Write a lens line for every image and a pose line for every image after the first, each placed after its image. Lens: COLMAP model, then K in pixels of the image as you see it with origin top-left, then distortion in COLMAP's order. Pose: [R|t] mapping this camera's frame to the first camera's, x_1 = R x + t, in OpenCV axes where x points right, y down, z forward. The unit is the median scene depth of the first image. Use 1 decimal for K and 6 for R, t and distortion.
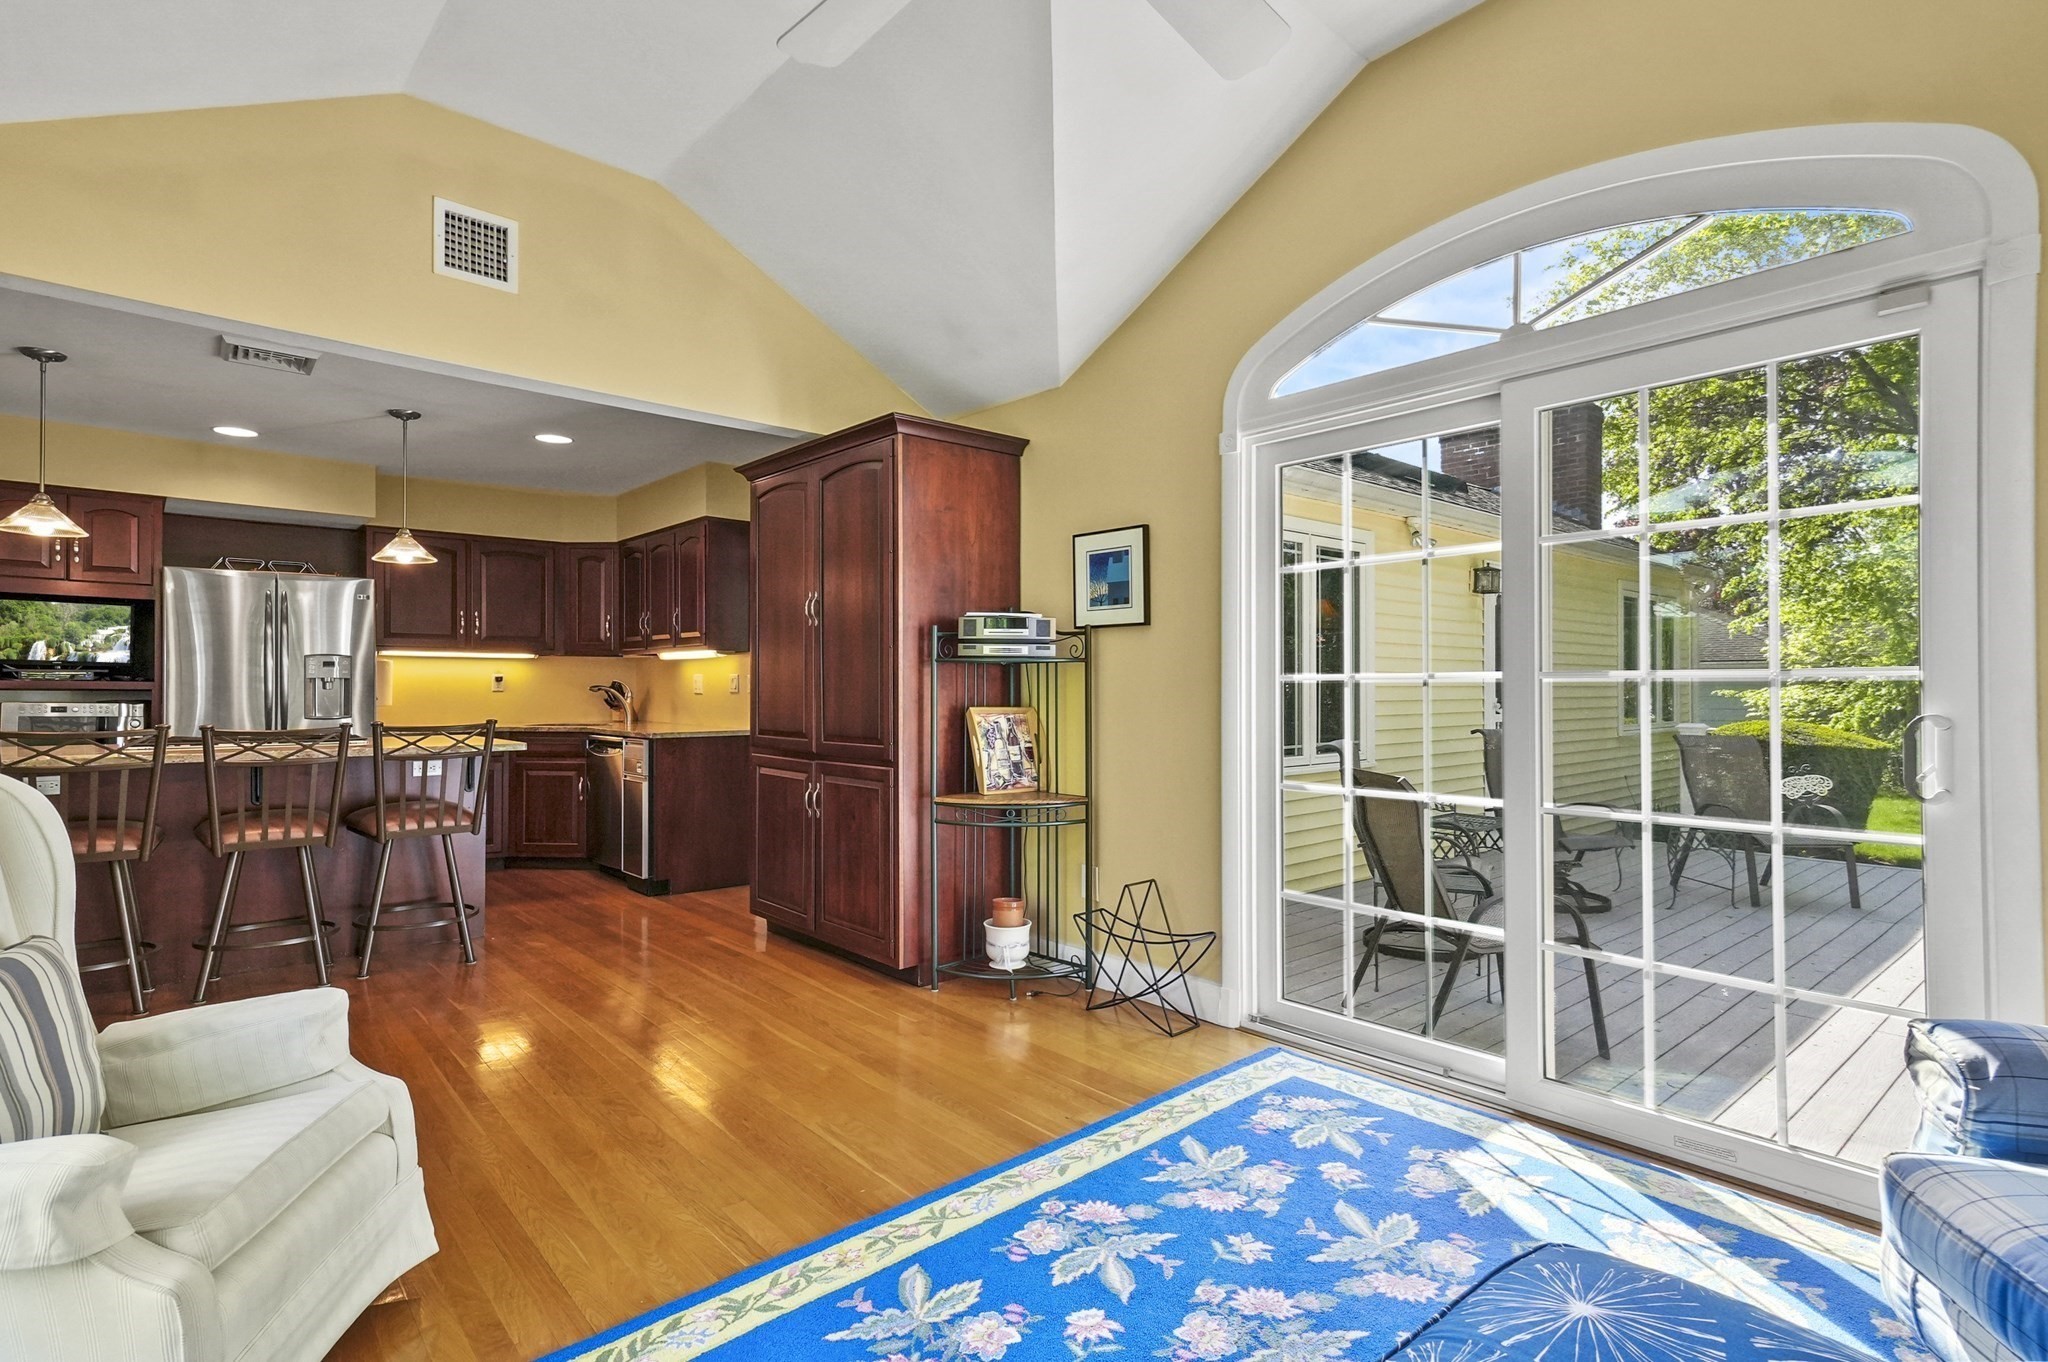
lens RADIAL K [[981.0, 0, 1014.4], [0, 981.0, 674.2], [0, 0, 1]] dist [0.016038, -0.000025]
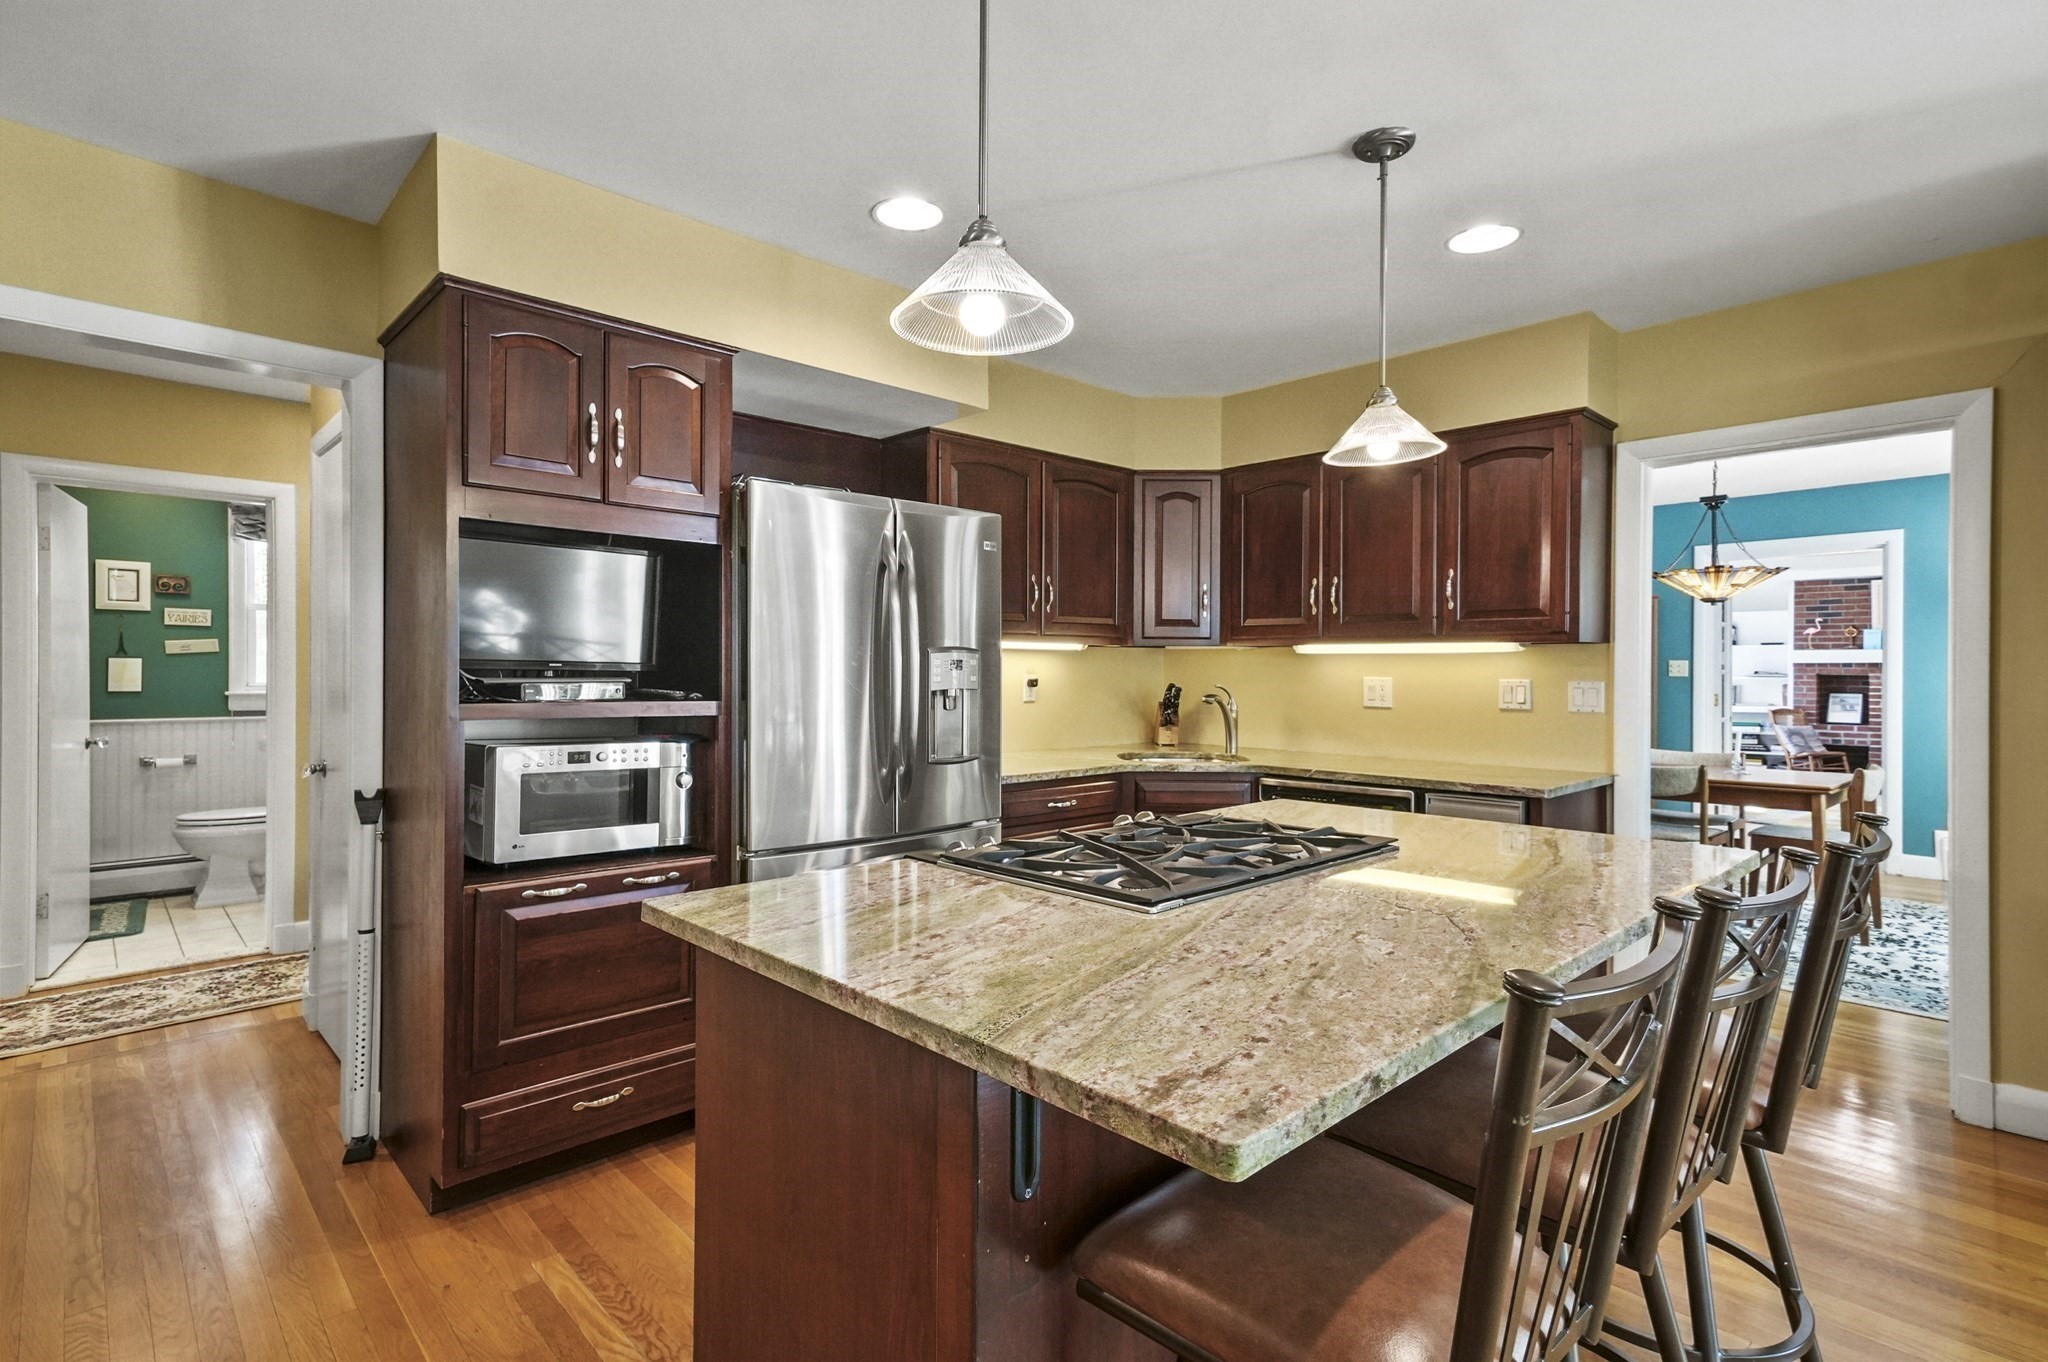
lens RADIAL K [[997.7, 0, 1022.4], [0, 997.7, 668.7], [0, 0, 1]] dist [0.015369, 0.012702]
pose [[0.999508, -0.002621, 0.031267, -0.687149], [0.002406, 0.999973, 0.006918, -0.012483], [-0.031285, -0.006839, 0.999487, 0.440554]]
